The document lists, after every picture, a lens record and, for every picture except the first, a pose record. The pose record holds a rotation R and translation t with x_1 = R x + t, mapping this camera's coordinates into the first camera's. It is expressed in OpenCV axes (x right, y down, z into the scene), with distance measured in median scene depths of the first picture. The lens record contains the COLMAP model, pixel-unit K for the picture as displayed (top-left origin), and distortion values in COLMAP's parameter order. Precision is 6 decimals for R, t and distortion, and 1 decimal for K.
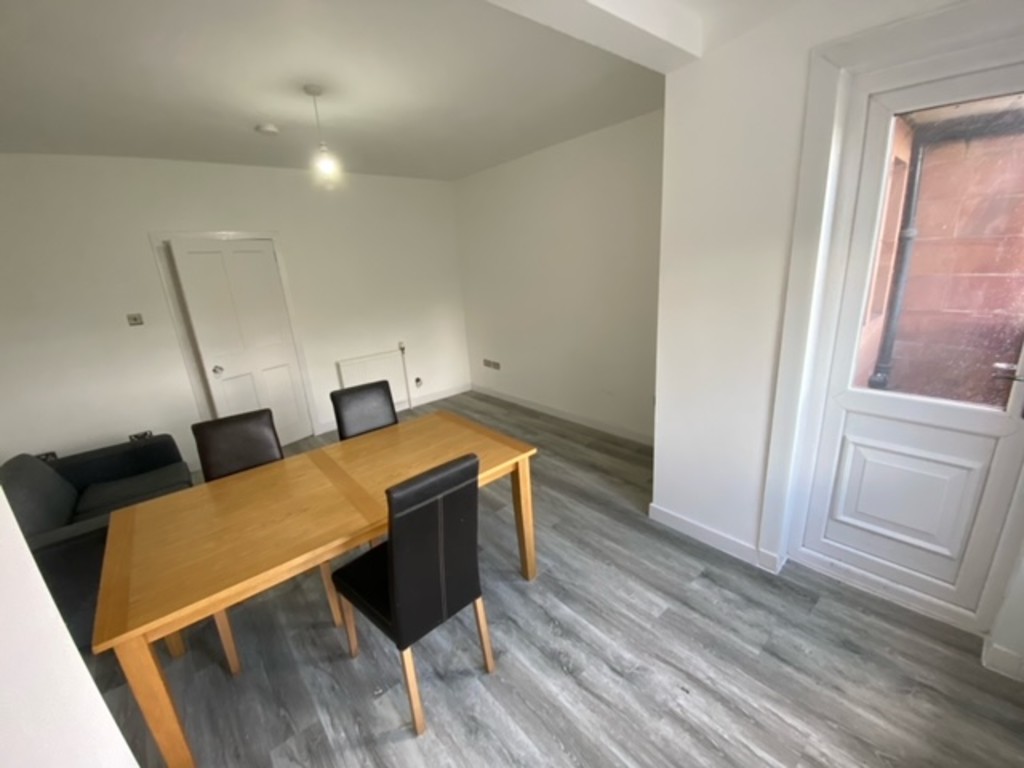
lens RADIAL K [[410.9, 0, 512.0], [0, 410.9, 384.0], [0, 0, 1]] dist [0.039512, -0.033130]
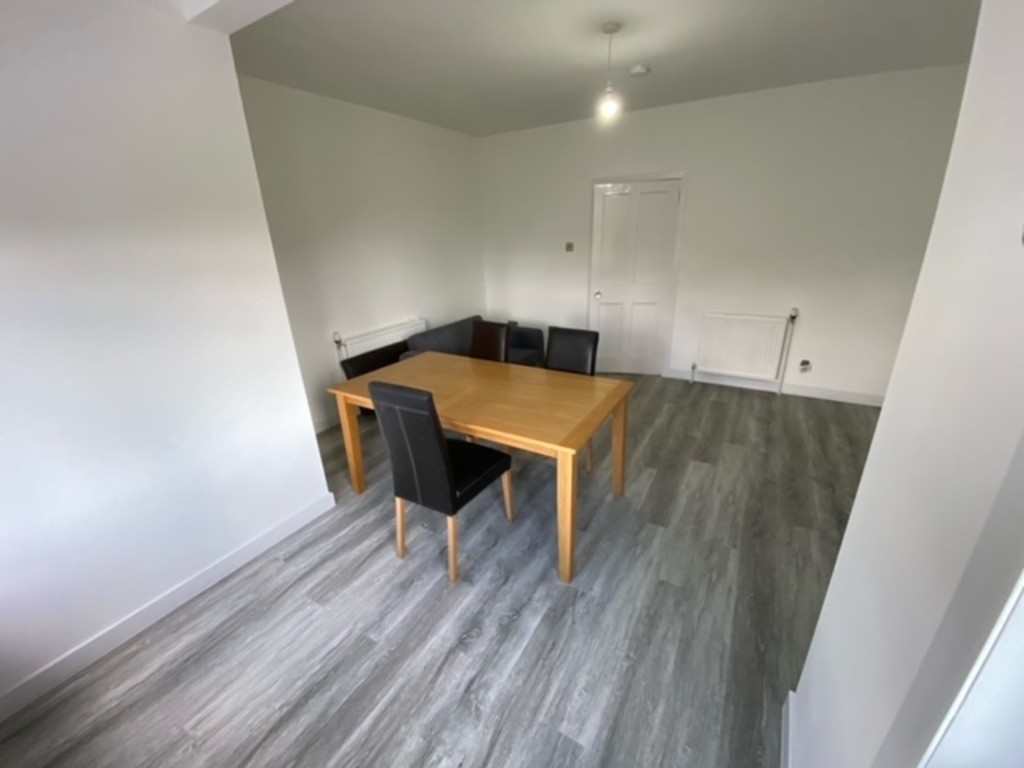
lens RADIAL K [[410.9, 0, 512.0], [0, 410.9, 384.0], [0, 0, 1]] dist [0.039512, -0.033130]
pose [[0.324058, 0.386314, -0.863567, 0.780252], [-0.255304, 0.914669, 0.313370, -0.221384], [0.910937, 0.118922, 0.395034, 0.610450]]
